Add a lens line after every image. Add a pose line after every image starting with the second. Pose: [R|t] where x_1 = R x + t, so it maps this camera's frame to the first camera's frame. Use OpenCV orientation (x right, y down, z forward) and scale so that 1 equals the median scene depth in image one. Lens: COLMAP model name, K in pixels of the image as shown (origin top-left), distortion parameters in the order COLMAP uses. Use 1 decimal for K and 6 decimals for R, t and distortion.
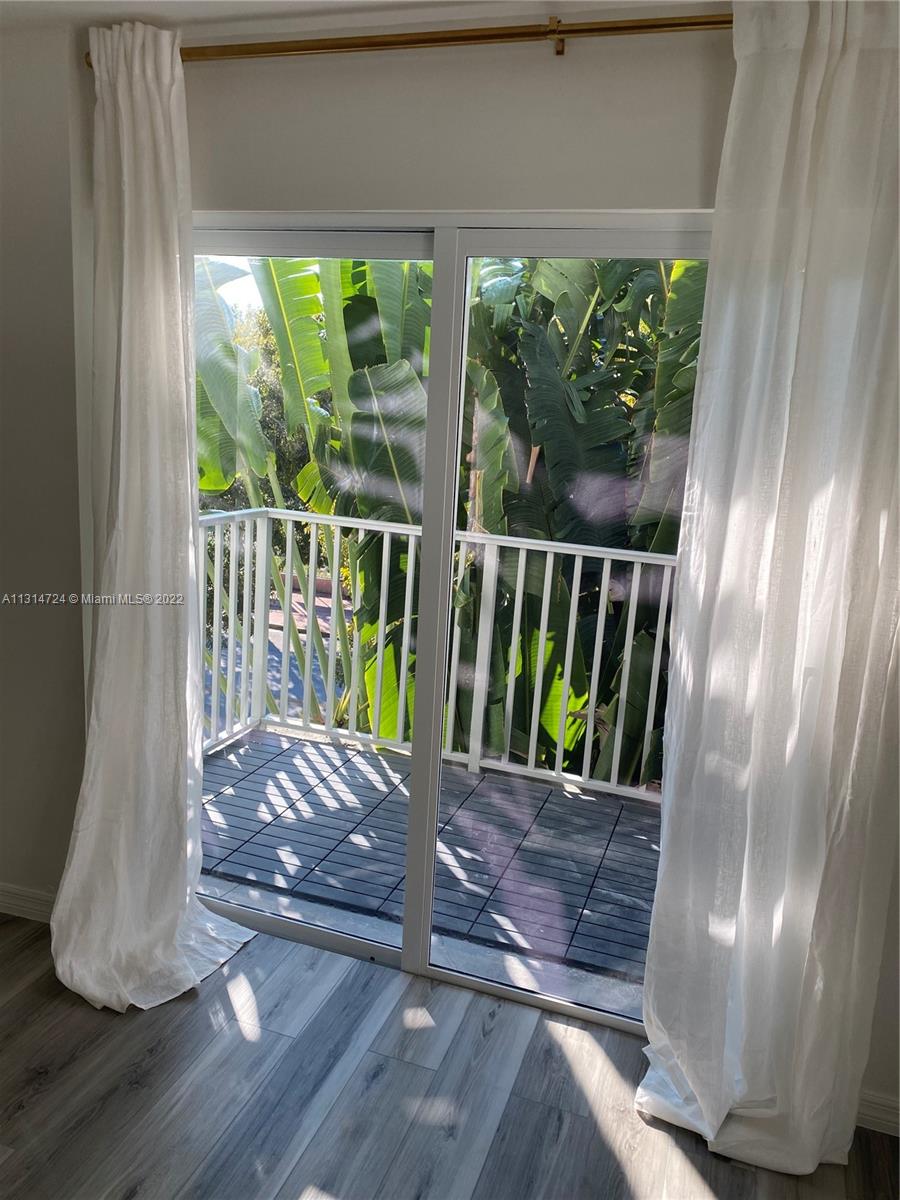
lens RADIAL K [[895.0, 0, 477.0], [0, 895.0, 603.2], [0, 0, 1]] dist [0.047196, -0.046597]
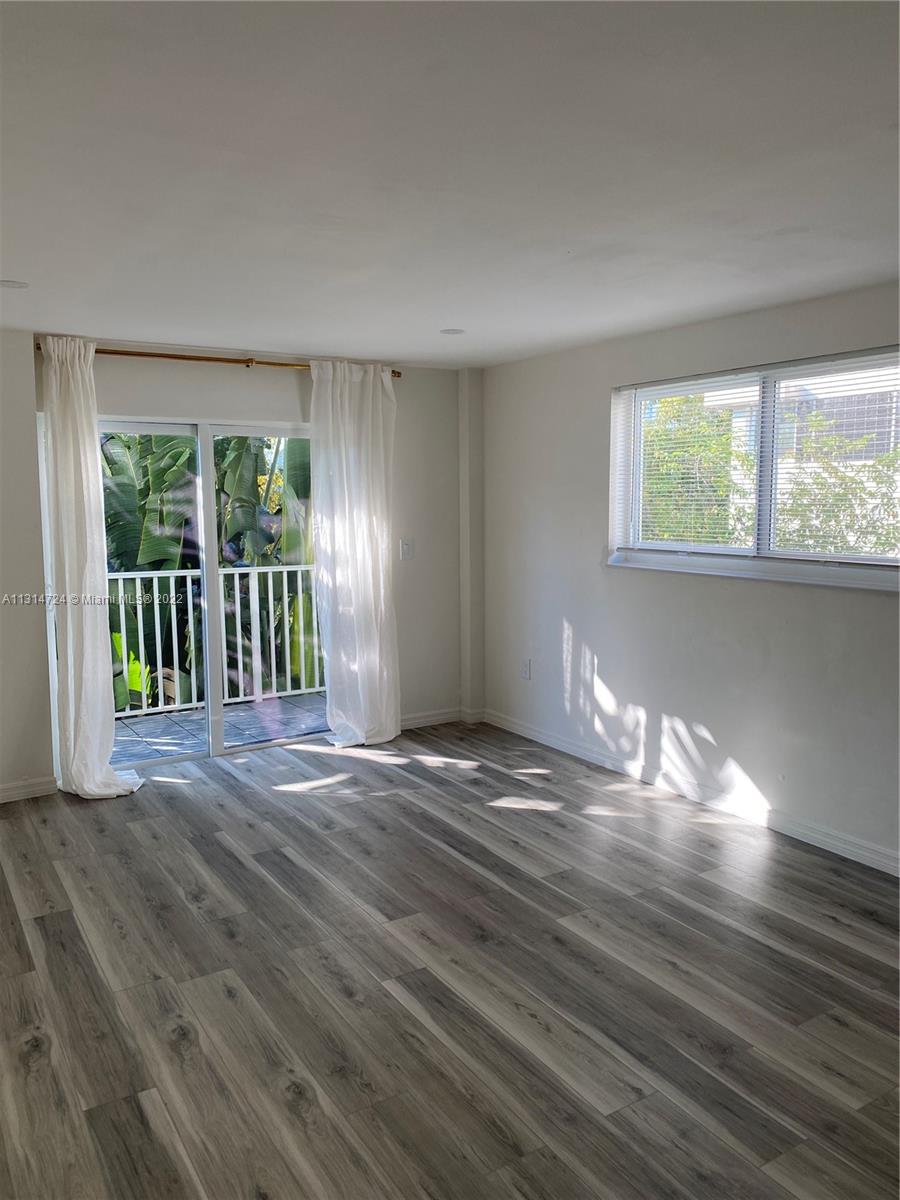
lens RADIAL K [[895.0, 0, 477.0], [0, 895.0, 603.2], [0, 0, 1]] dist [0.047196, -0.046597]
pose [[0.613661, -0.157226, 0.773757, -1.463183], [0.223680, 0.974445, 0.020606, 0.170885], [-0.757224, 0.160429, 0.633147, -0.992946]]
